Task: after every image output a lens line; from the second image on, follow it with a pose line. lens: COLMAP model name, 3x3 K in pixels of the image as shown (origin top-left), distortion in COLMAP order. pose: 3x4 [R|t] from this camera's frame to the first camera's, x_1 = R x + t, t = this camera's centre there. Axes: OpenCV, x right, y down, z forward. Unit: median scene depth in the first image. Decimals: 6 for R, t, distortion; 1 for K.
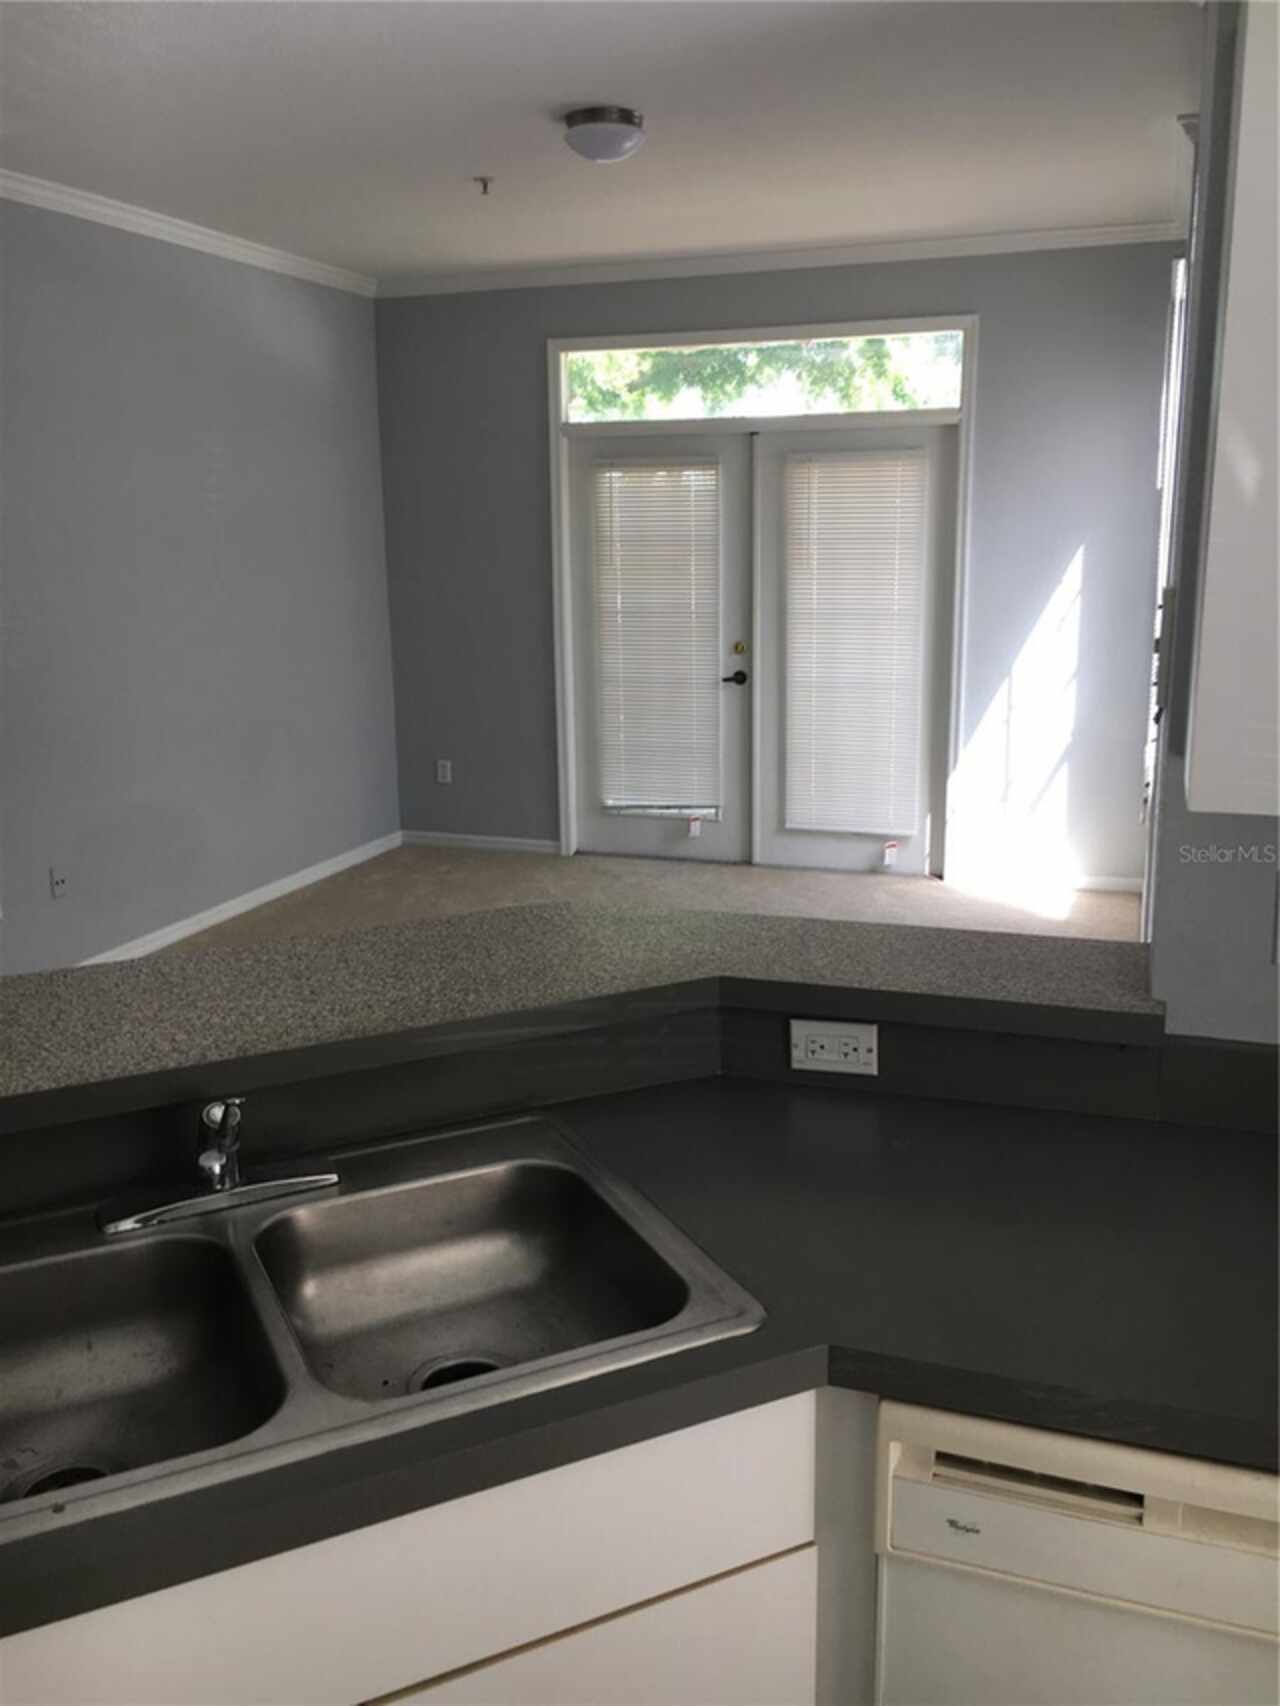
lens RADIAL K [[1439.0, 0, 641.4], [0, 1439.0, 834.1], [0, 0, 1]] dist [0.061767, -0.072333]
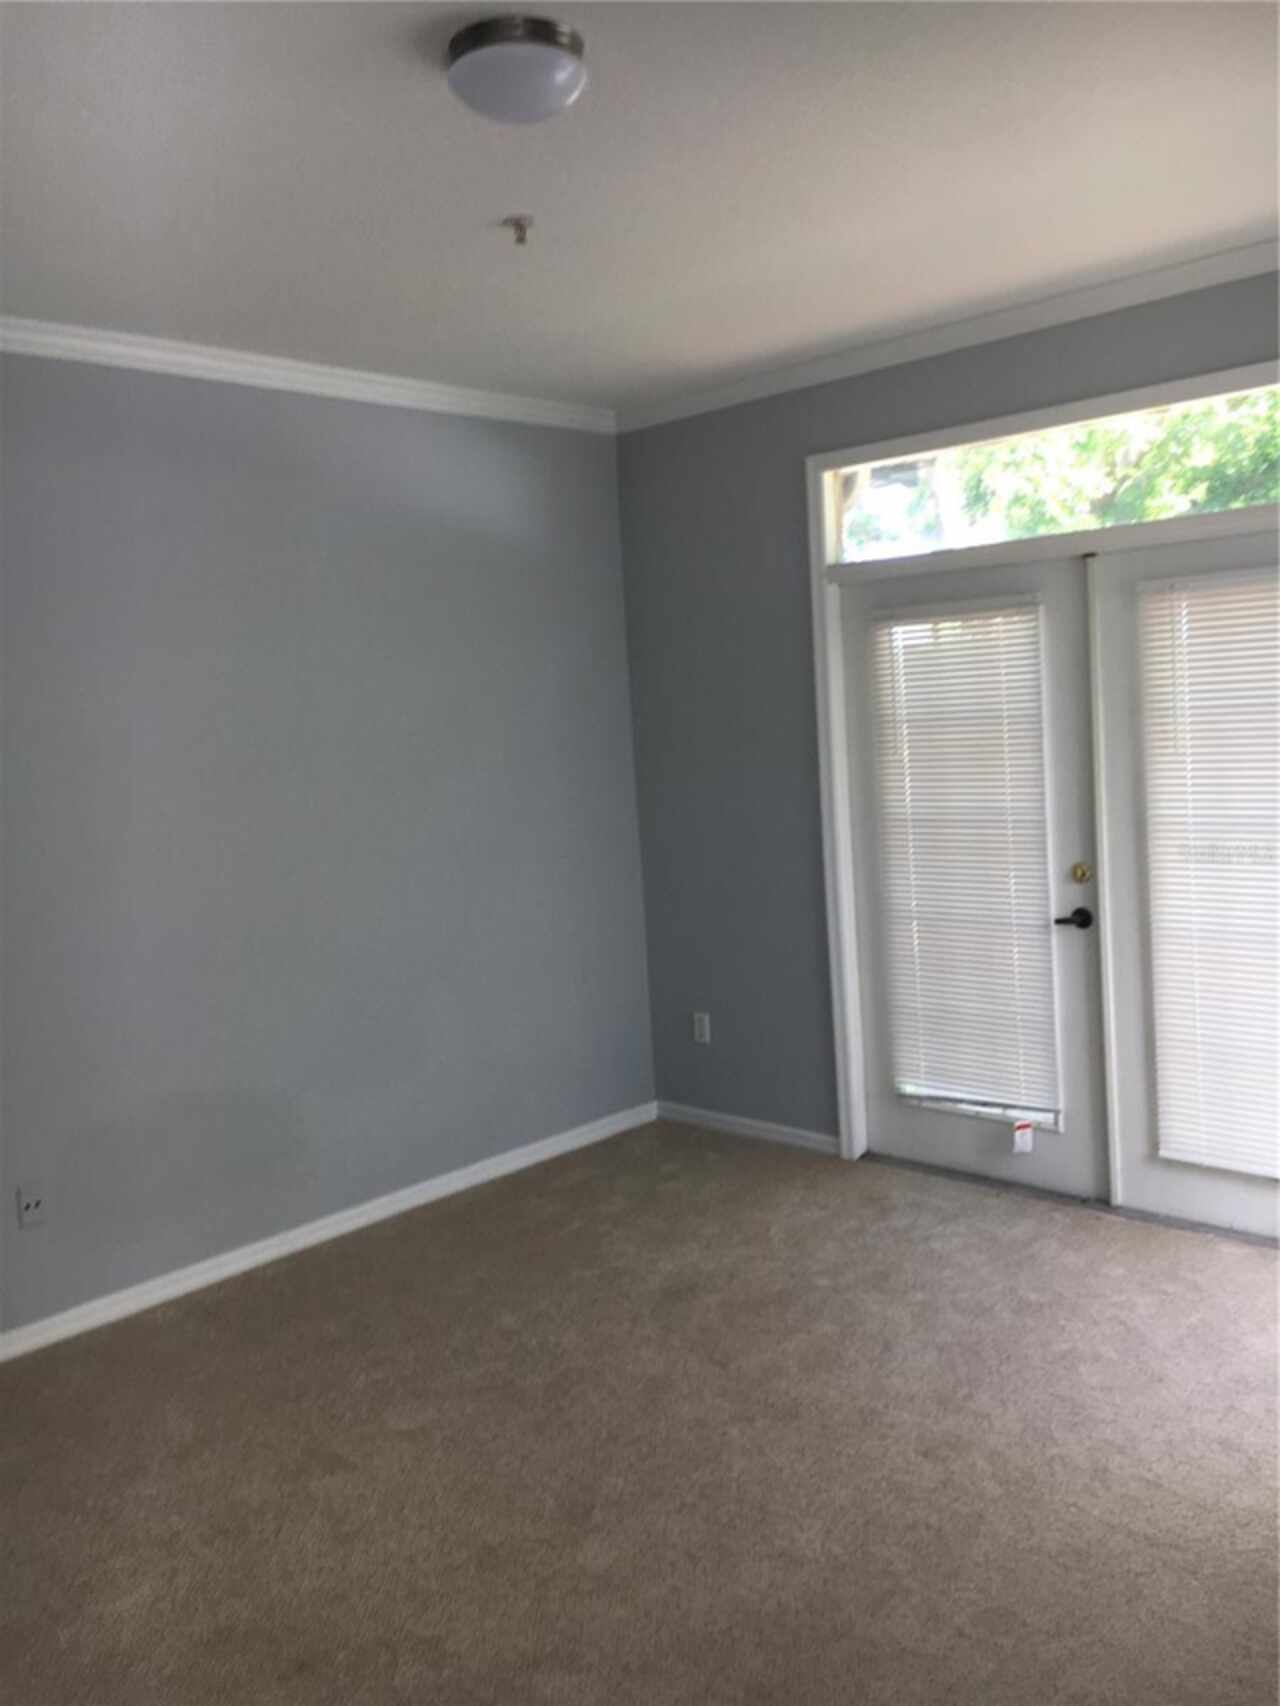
lens RADIAL K [[1439.0, 0, 641.4], [0, 1439.0, 834.1], [0, 0, 1]] dist [0.061767, -0.072333]
pose [[0.912529, -0.006715, -0.408956, 0.154402], [-0.037474, 0.994287, -0.099945, -0.072956], [0.407291, 0.106528, 0.907065, 0.313778]]
